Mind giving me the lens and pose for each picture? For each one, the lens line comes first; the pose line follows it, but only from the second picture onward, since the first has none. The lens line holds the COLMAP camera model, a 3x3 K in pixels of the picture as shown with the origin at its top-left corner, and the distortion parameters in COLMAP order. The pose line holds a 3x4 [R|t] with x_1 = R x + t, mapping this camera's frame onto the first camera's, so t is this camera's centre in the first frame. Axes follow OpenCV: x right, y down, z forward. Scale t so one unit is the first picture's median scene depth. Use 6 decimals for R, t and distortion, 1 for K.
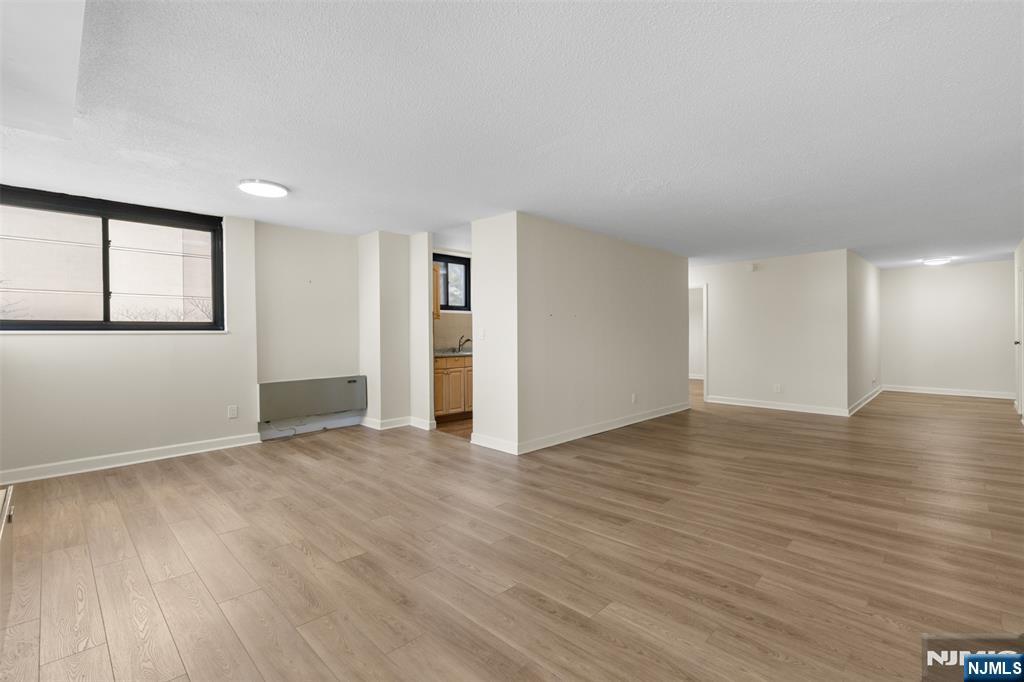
lens RADIAL K [[459.8, 0, 513.9], [0, 459.8, 337.7], [0, 0, 1]] dist [0.013106, -0.001832]
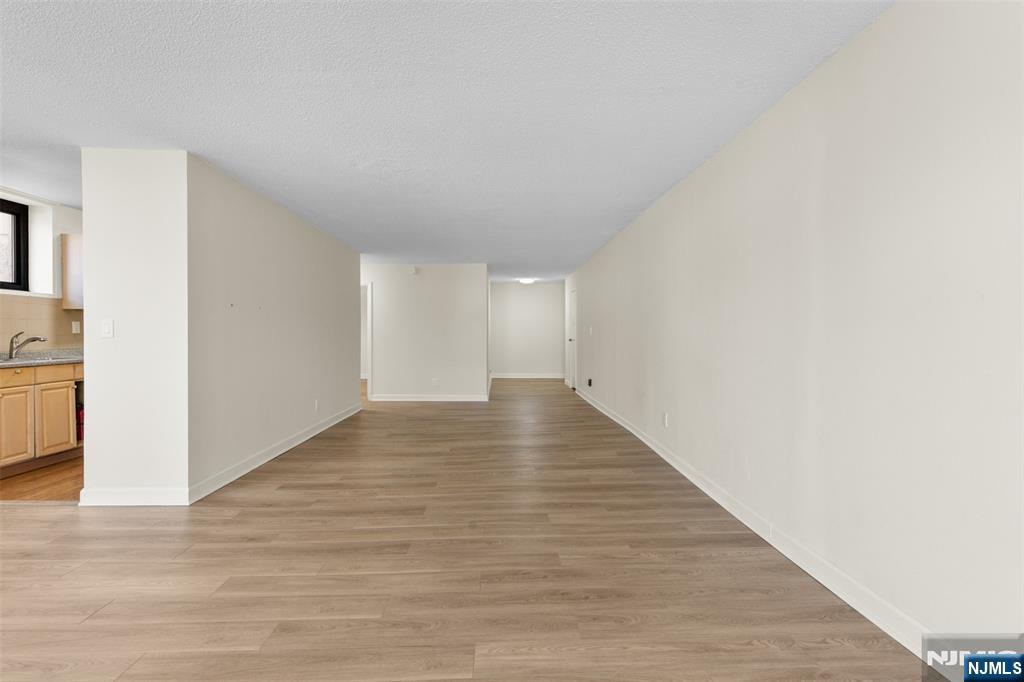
lens RADIAL K [[459.8, 0, 512.5], [0, 459.8, 339.7], [0, 0, 1]] dist [0.013106, -0.001832]
pose [[0.687045, -0.003616, 0.726606, -0.207061], [-0.001352, 0.999980, 0.006254, 0.001582], [-0.726613, -0.005279, 0.687026, 0.212301]]
